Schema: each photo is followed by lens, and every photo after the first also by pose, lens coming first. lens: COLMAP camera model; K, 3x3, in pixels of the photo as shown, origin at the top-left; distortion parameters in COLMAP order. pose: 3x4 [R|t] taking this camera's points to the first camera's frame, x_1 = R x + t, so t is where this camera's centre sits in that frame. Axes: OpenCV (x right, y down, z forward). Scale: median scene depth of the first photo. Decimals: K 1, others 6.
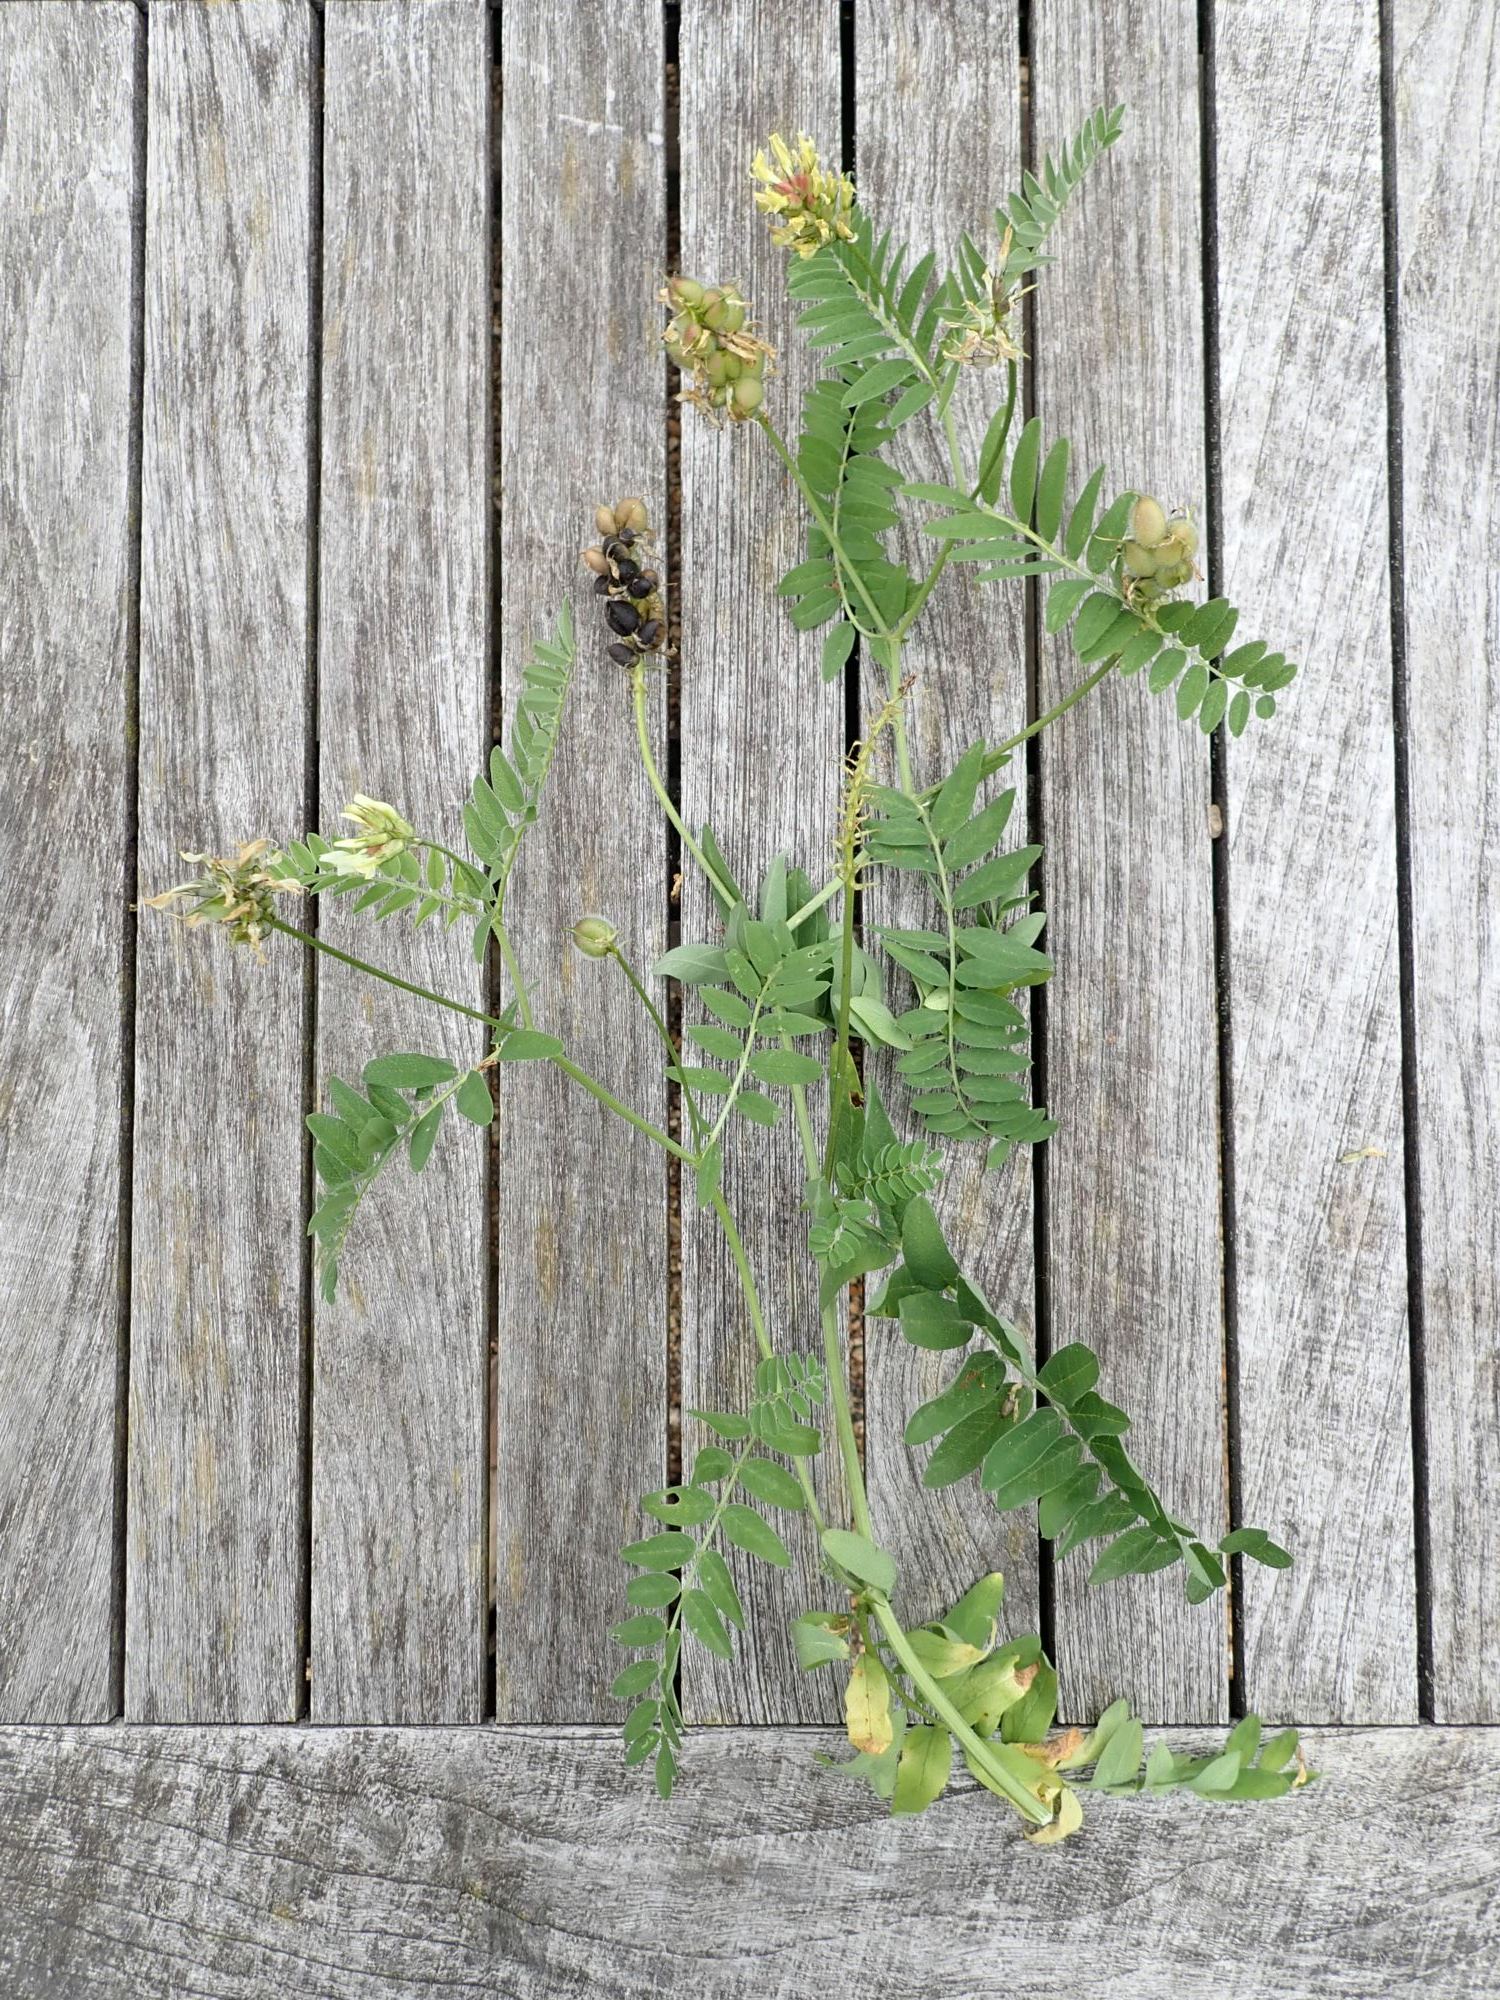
lens RADIAL K [[1446.7, 0, 745.4], [0, 1446.7, 1017.6], [0, 0, 1]] dist [-0.002762, 0.001923]
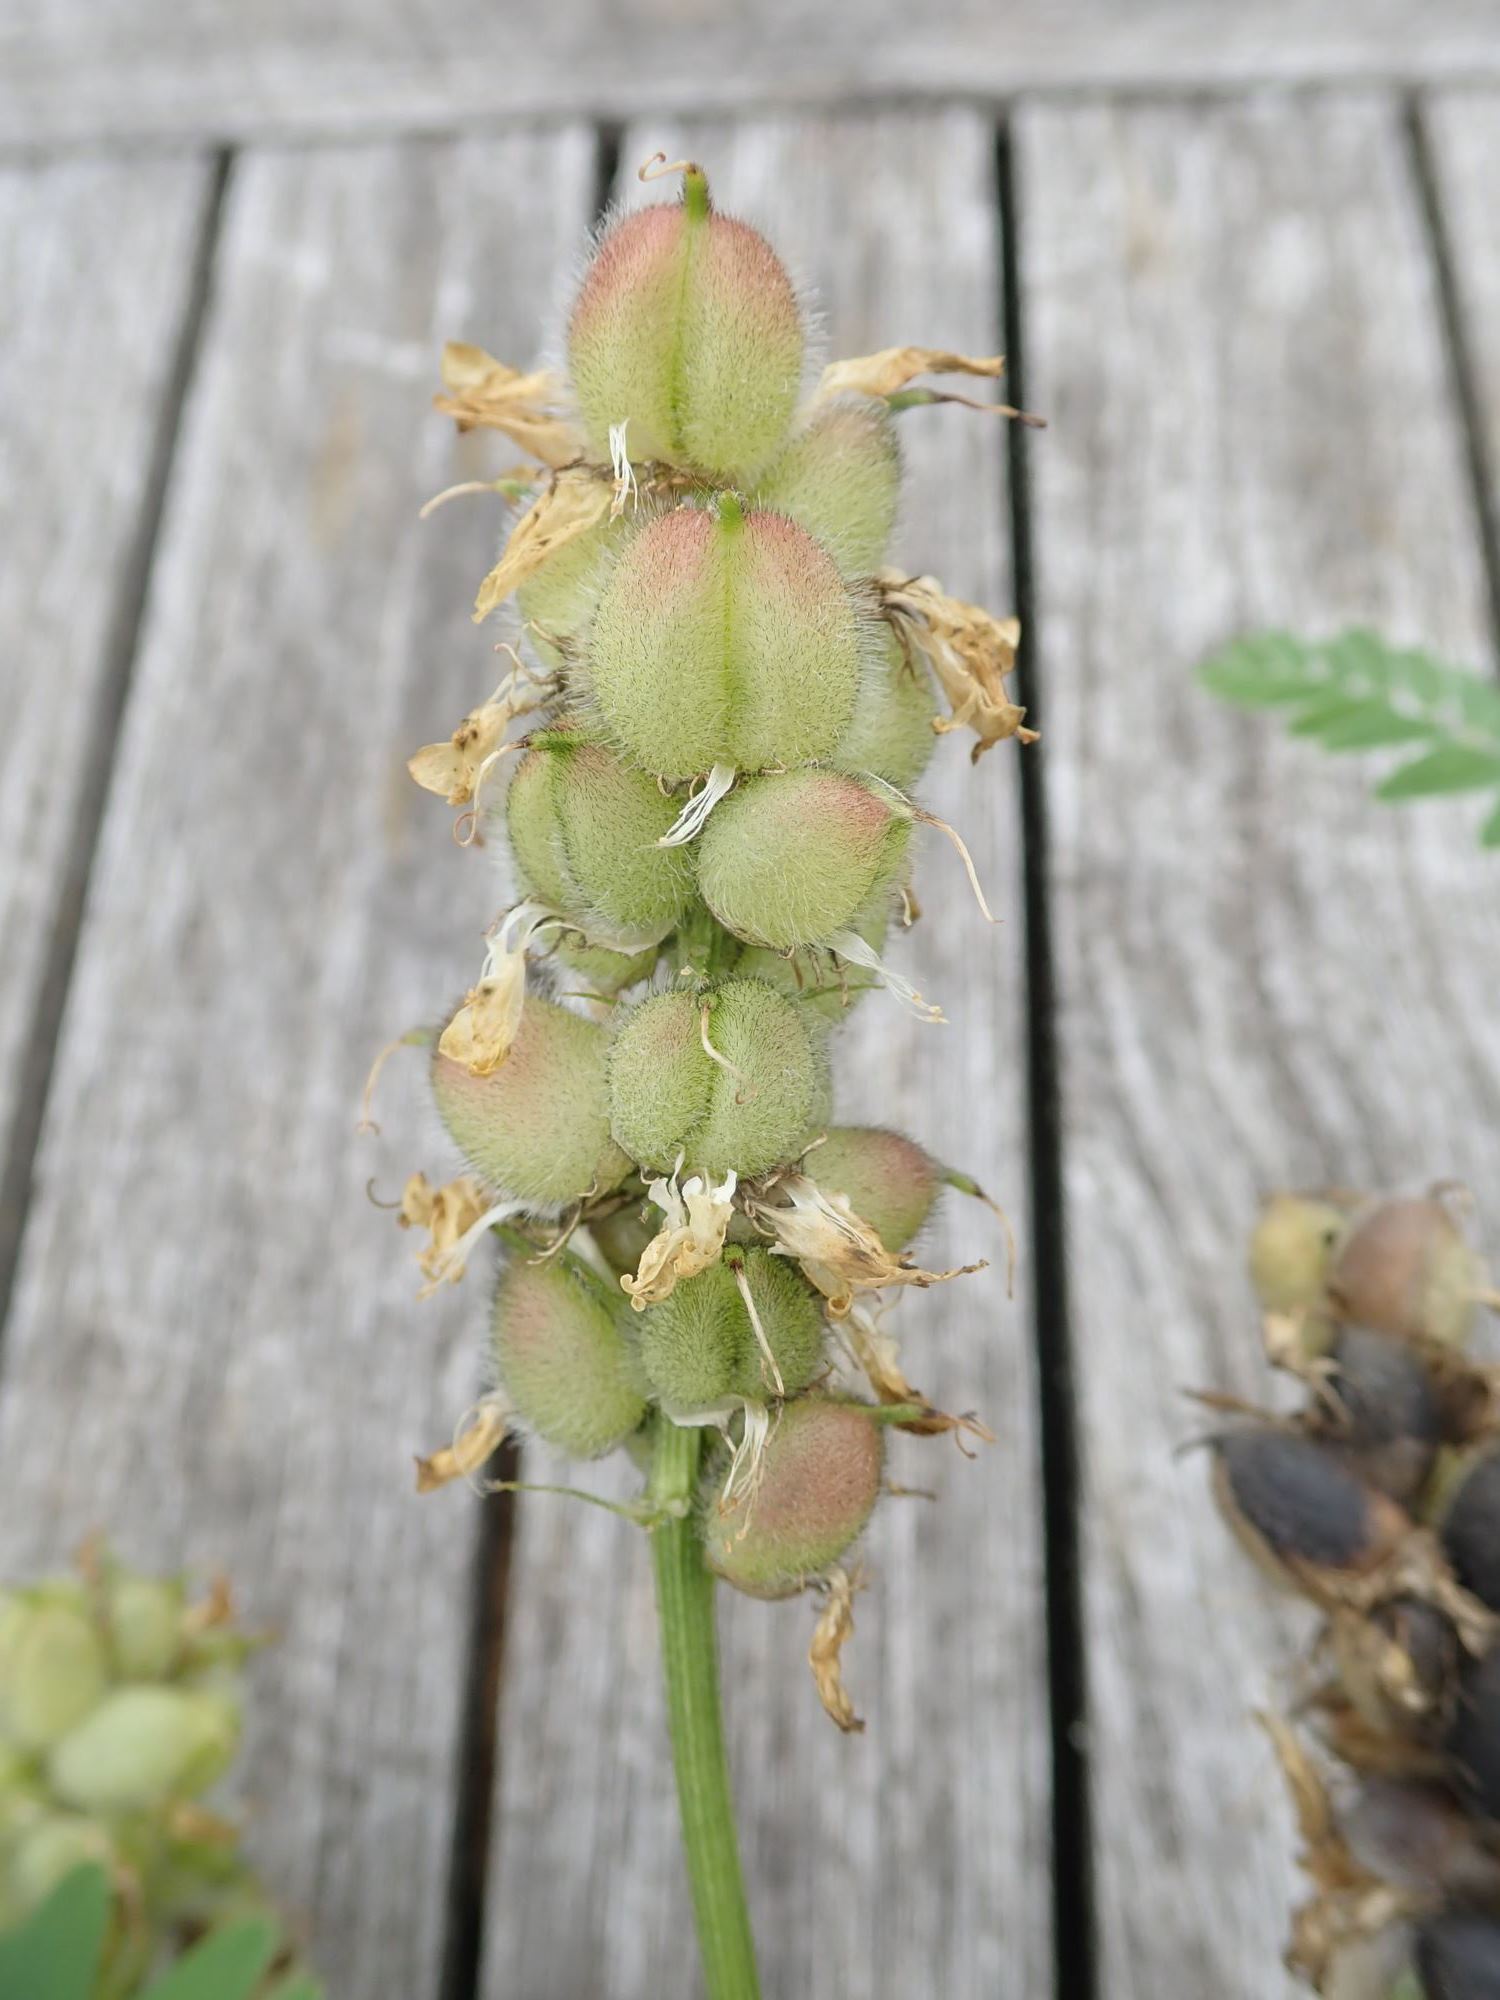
lens RADIAL K [[1713.4, 0, 746.4], [0, 1713.4, 1000.4], [0, 0, 1]] dist [-0.038685, 0.003042]
pose [[0.996489, 0.001718, -0.083706, 0.037042], [-0.032144, 0.931020, -0.363550, -0.264291], [0.077307, 0.364964, 0.927807, 0.616735]]
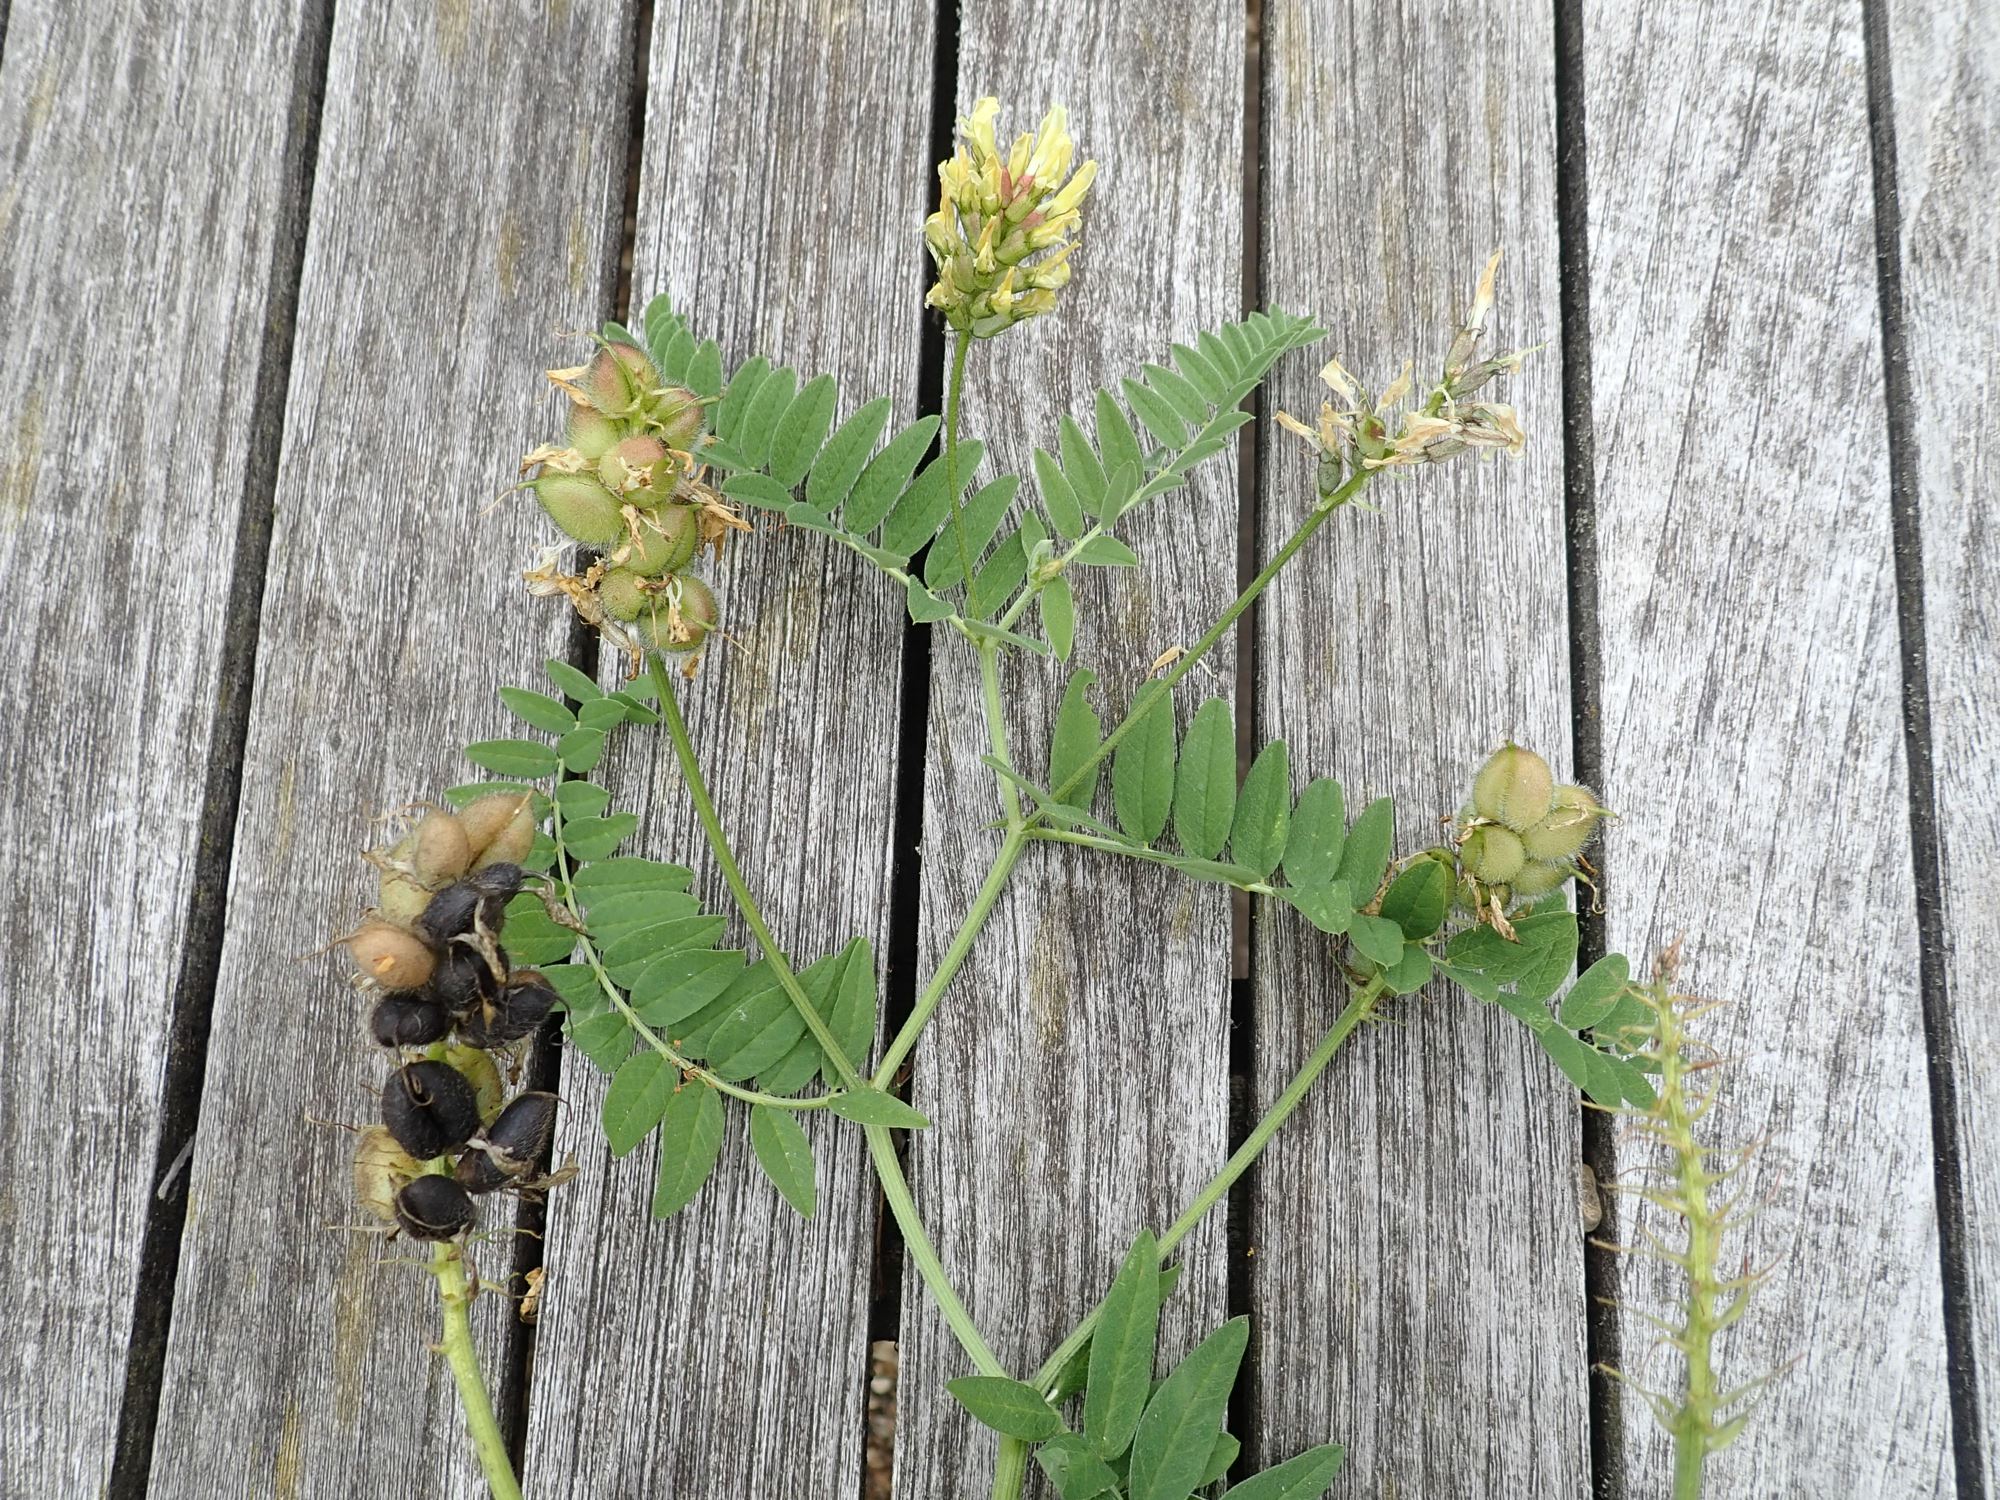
lens RADIAL K [[1446.7, 0, 1002.9], [0, 1446.7, 738.6], [0, 0, 1]] dist [-0.002762, 0.001923]
pose [[0.998510, 0.048950, 0.024100, 0.094429], [-0.045348, 0.990172, -0.132297, -0.223064], [-0.030339, 0.131007, 0.990917, 0.471840]]
